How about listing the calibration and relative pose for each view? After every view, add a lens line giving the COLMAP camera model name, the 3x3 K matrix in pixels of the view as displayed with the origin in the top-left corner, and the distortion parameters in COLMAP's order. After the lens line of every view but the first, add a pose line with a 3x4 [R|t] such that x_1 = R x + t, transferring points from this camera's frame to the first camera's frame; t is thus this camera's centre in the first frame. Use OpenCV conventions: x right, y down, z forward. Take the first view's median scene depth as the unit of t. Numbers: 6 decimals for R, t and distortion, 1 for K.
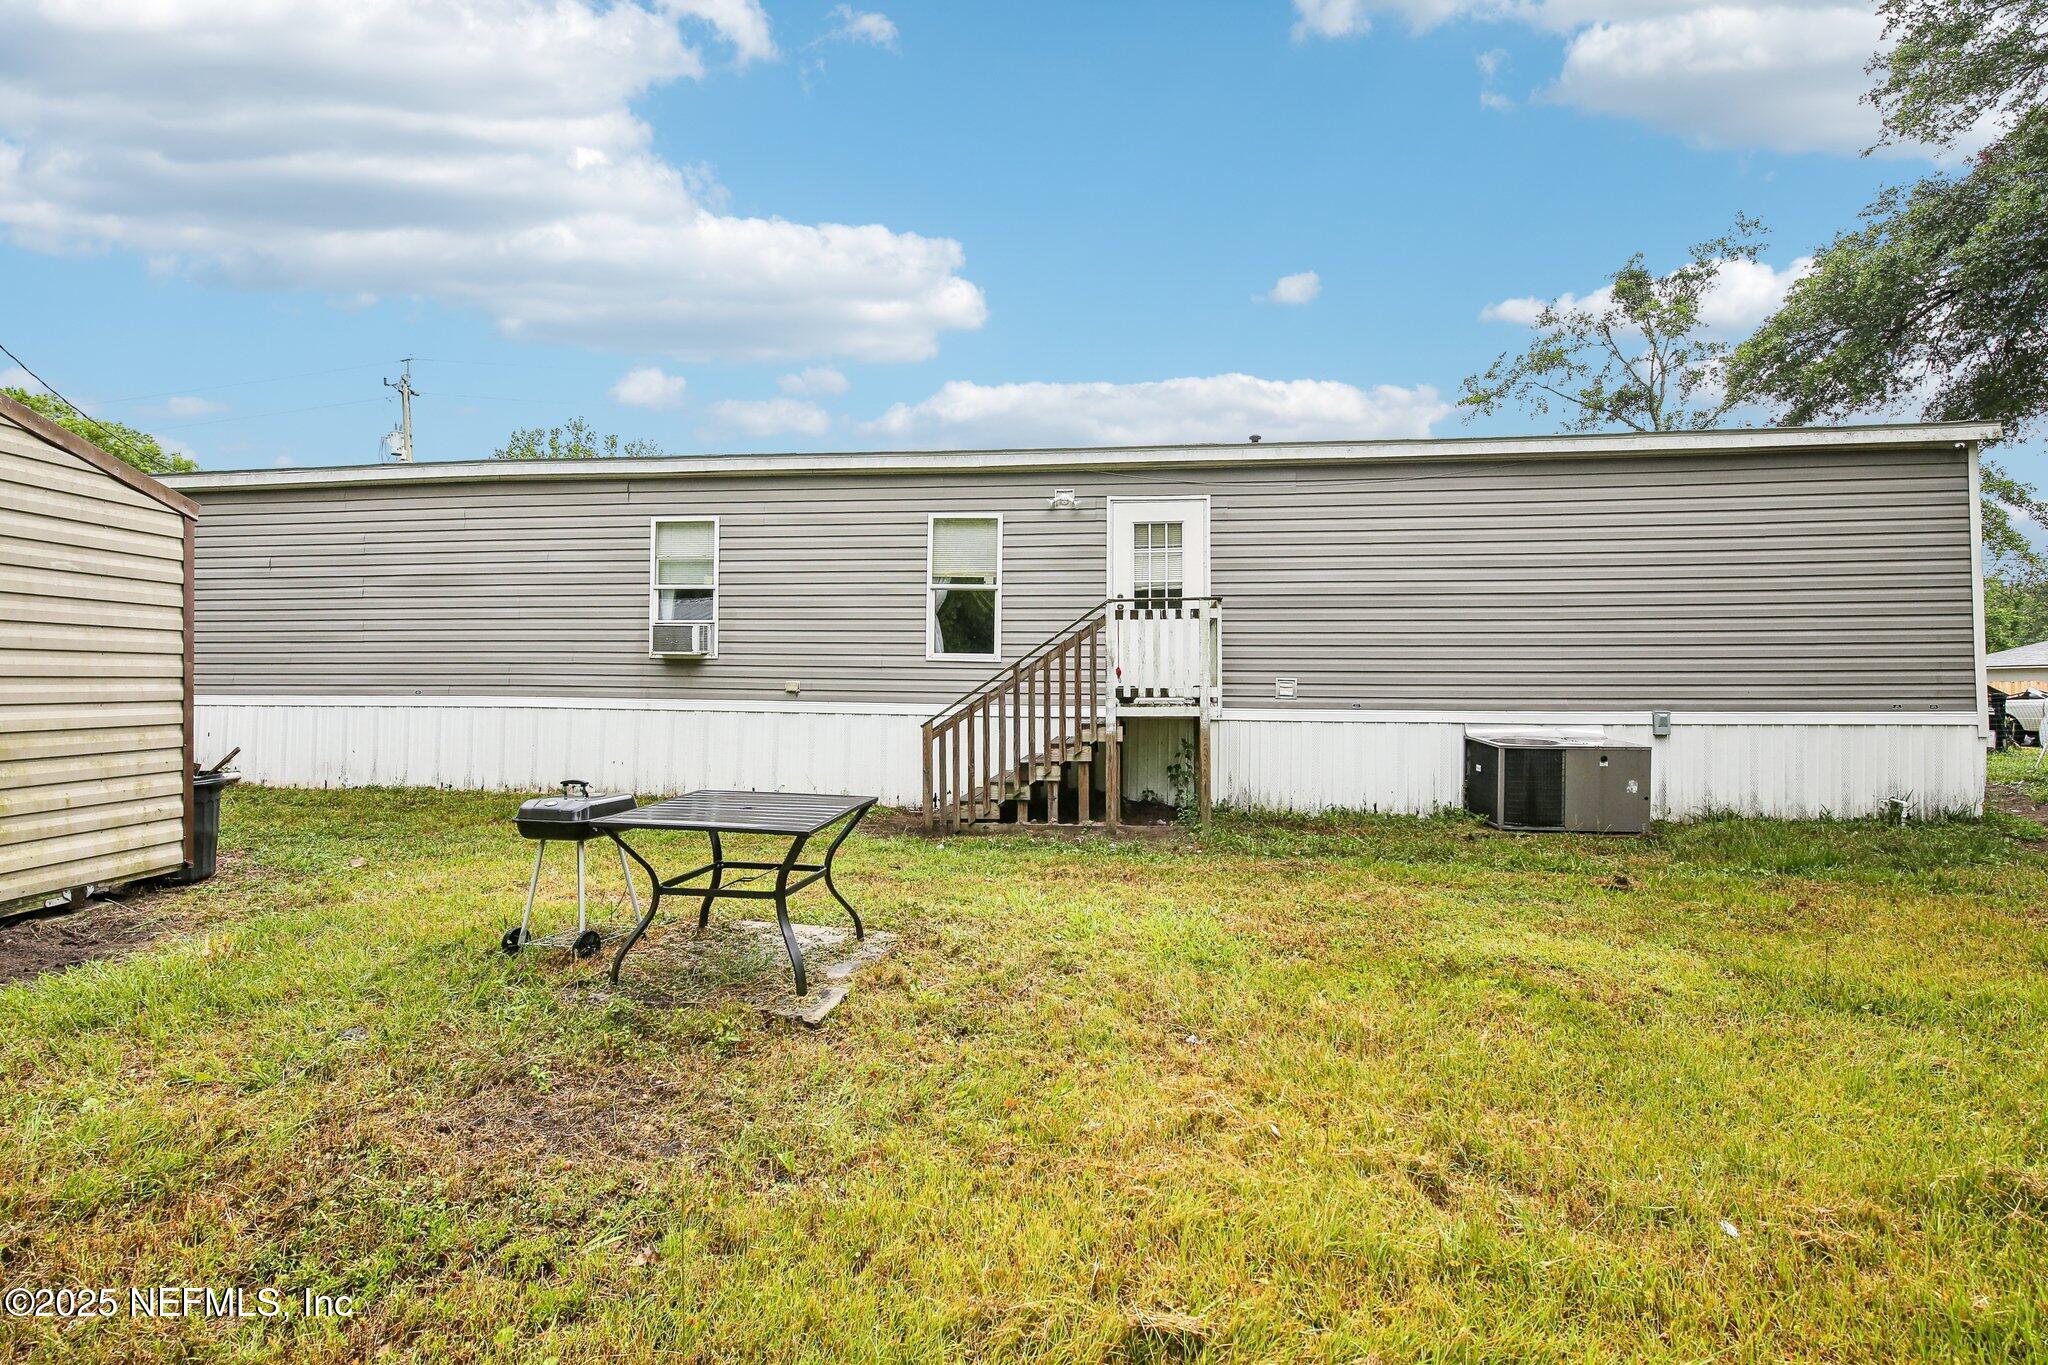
lens RADIAL K [[943.8, 0, 981.3], [0, 943.8, 641.0], [0, 0, 1]] dist [-0.002021, -0.008008]
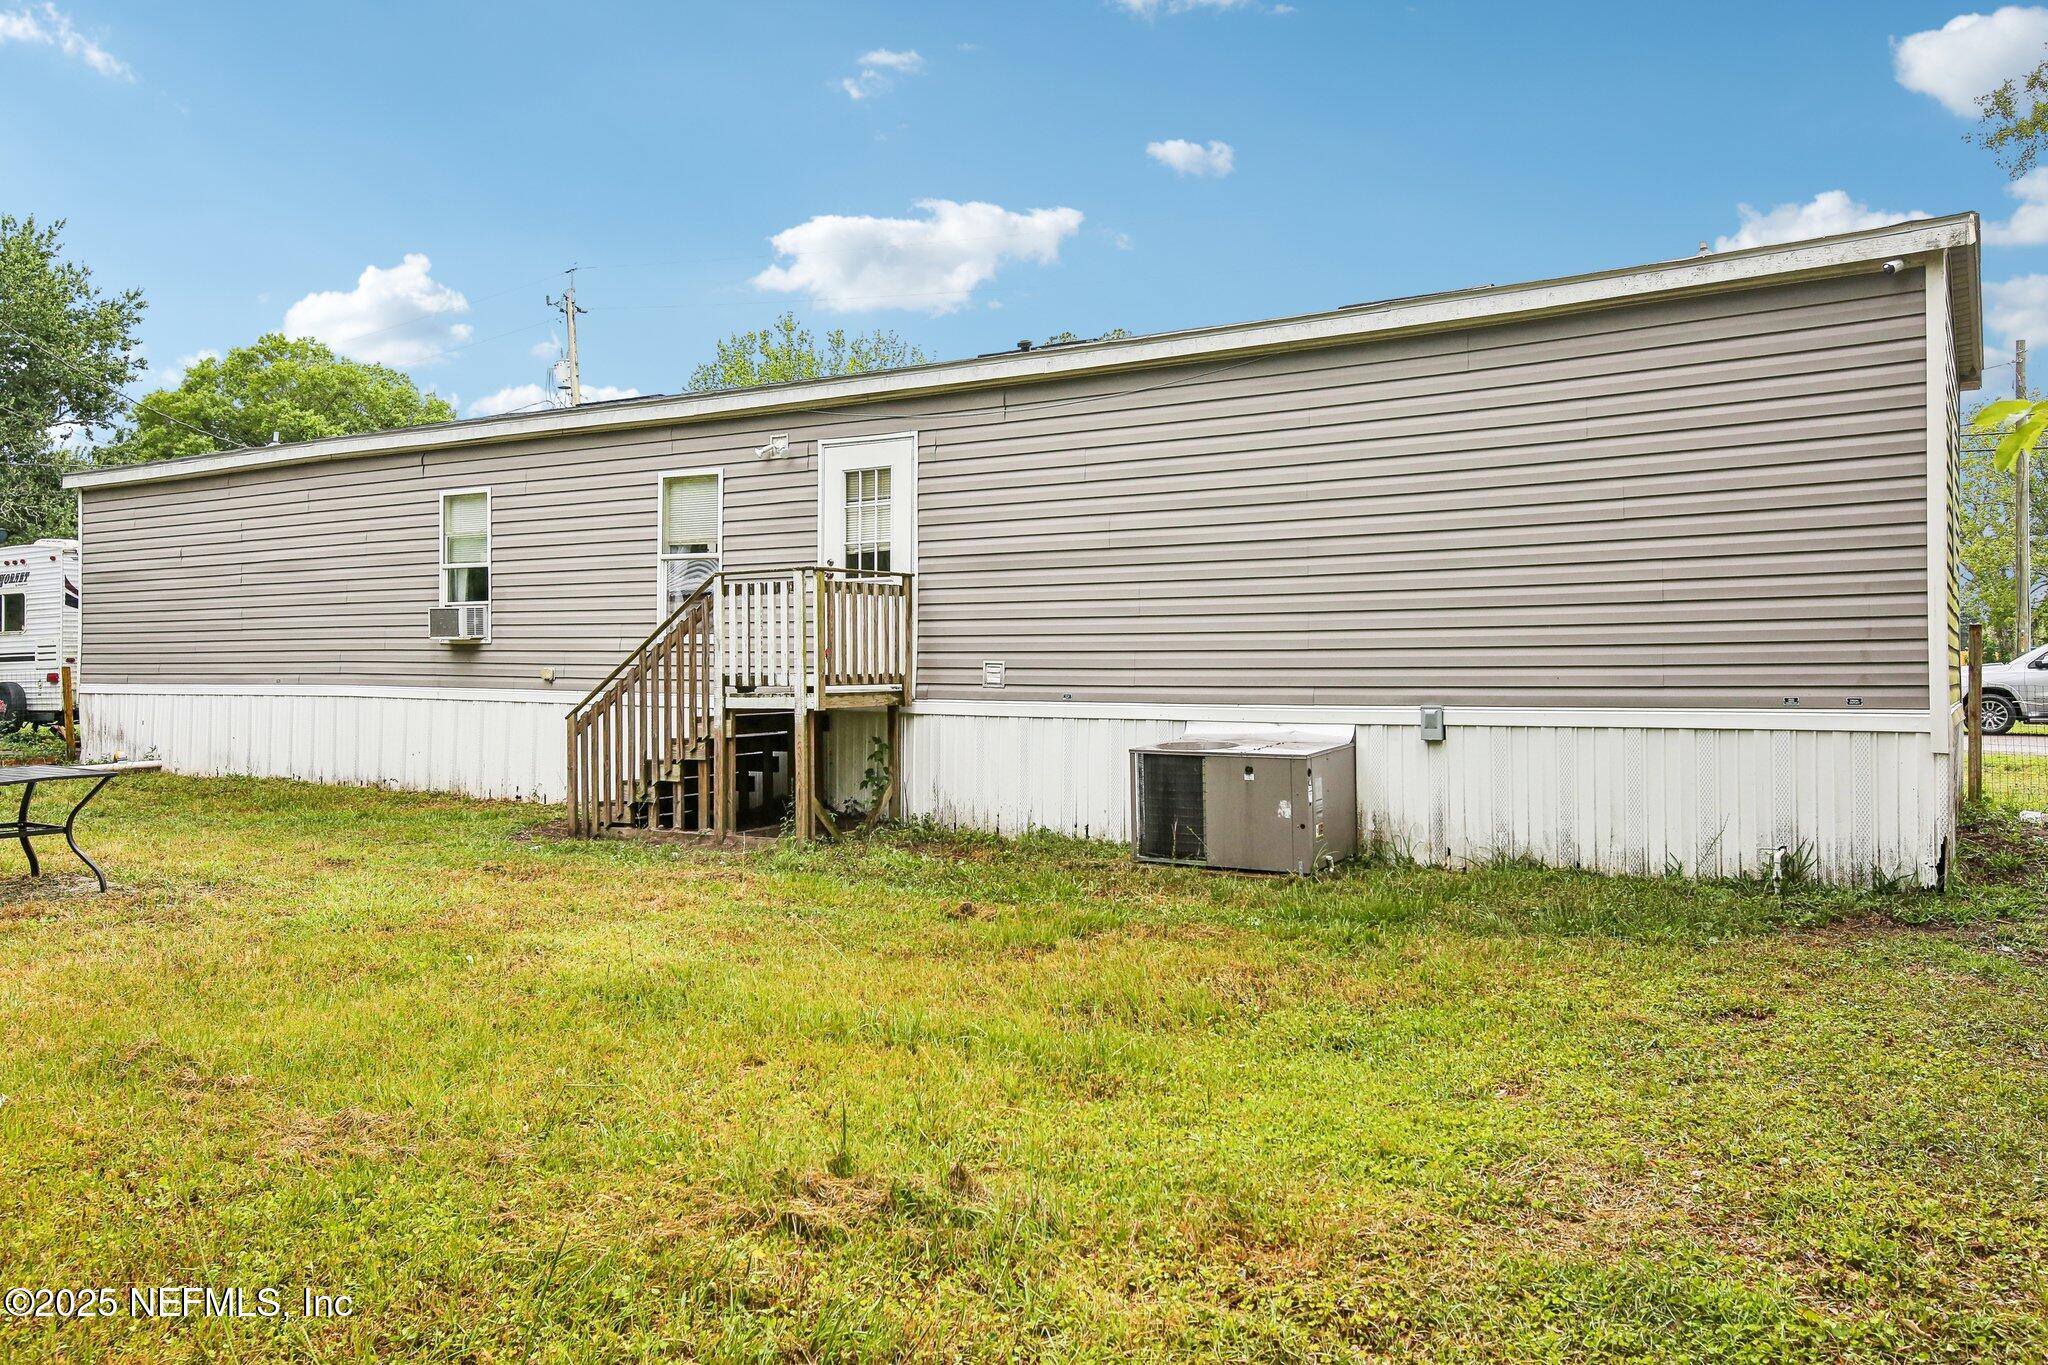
lens RADIAL K [[1515.8, 0, 1027.4], [0, 1515.8, 638.2], [0, 0, 1]] dist [0.032544, 0.001541]
pose [[0.906830, -0.014197, -0.421257, 0.929295], [0.027469, 0.999299, 0.025454, -0.011455], [0.420600, -0.034654, 0.906584, -0.130302]]
